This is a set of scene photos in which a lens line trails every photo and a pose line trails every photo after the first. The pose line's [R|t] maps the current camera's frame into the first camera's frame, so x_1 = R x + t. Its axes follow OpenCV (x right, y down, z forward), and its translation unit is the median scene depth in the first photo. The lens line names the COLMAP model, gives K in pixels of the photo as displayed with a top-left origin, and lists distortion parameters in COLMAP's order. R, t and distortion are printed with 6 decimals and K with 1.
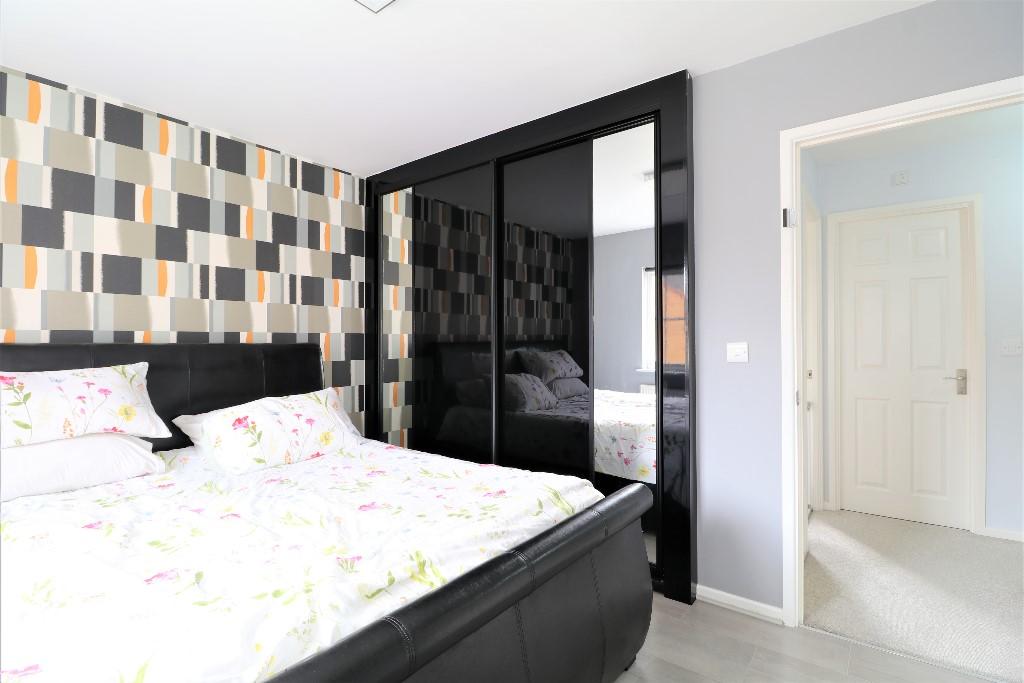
lens RADIAL K [[479.2, 0, 509.2], [0, 479.2, 338.7], [0, 0, 1]] dist [0.000728, -0.013529]
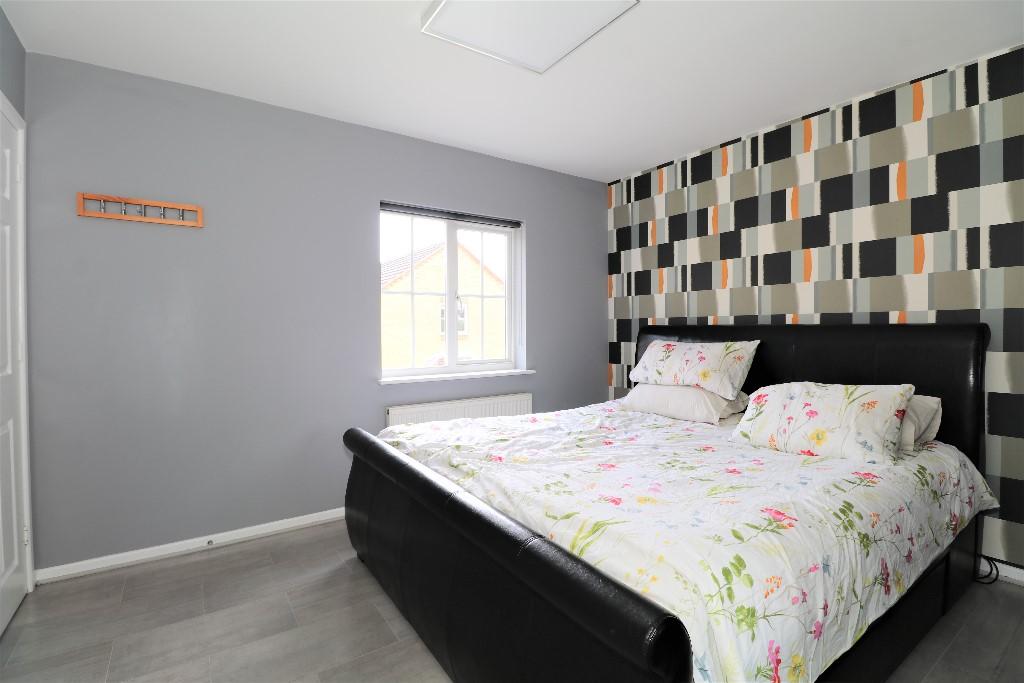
lens RADIAL K [[479.2, 0, 509.2], [0, 479.2, 338.7], [0, 0, 1]] dist [0.000728, -0.013529]
pose [[-0.307910, 0.030638, -0.950922, 0.518879], [0.016841, 0.999500, 0.026750, 0.001300], [0.951267, -0.007778, -0.308272, 0.658083]]
